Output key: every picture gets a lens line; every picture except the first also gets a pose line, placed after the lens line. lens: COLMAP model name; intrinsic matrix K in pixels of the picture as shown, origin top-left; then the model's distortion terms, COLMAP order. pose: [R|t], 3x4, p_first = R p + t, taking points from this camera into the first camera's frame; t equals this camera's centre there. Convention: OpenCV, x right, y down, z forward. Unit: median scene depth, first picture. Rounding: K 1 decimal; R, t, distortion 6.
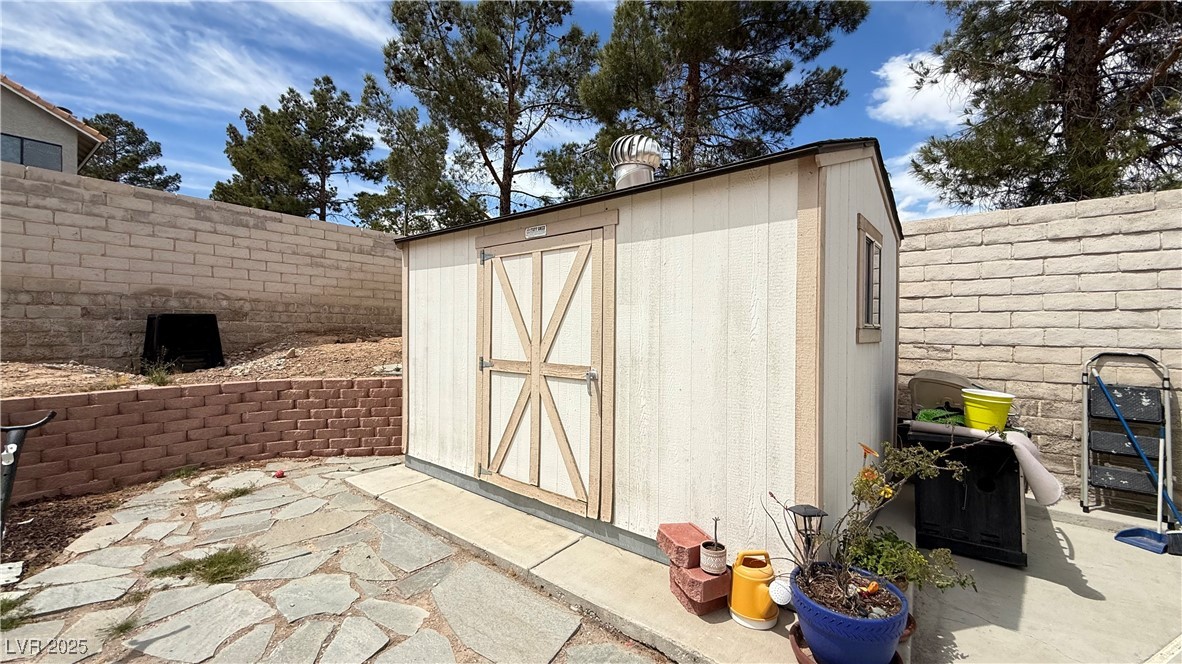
lens RADIAL K [[470.3, 0, 587.5], [0, 470.3, 330.7], [0, 0, 1]] dist [0.001044, -0.000026]
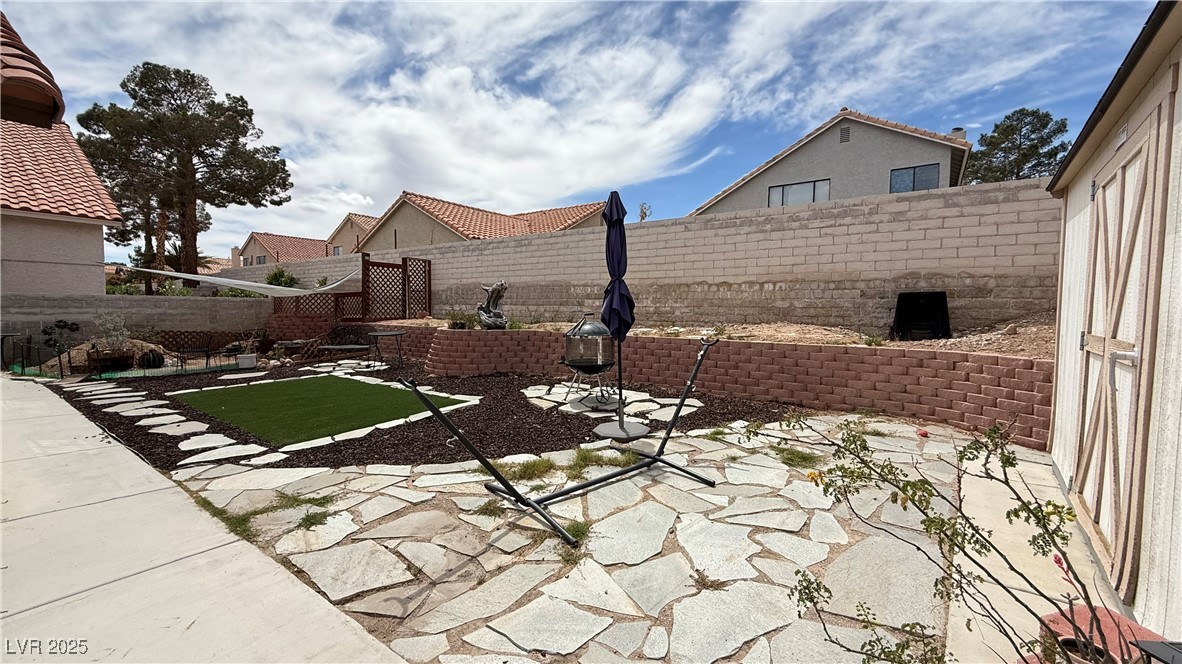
lens RADIAL K [[470.3, 0, 587.5], [0, 470.3, 330.7], [0, 0, 1]] dist [0.001044, -0.000026]
pose [[0.007012, 0.041083, -0.999131, 0.326877], [-0.011635, 0.999091, 0.041000, 0.022430], [0.999908, 0.011338, 0.007483, 0.156549]]
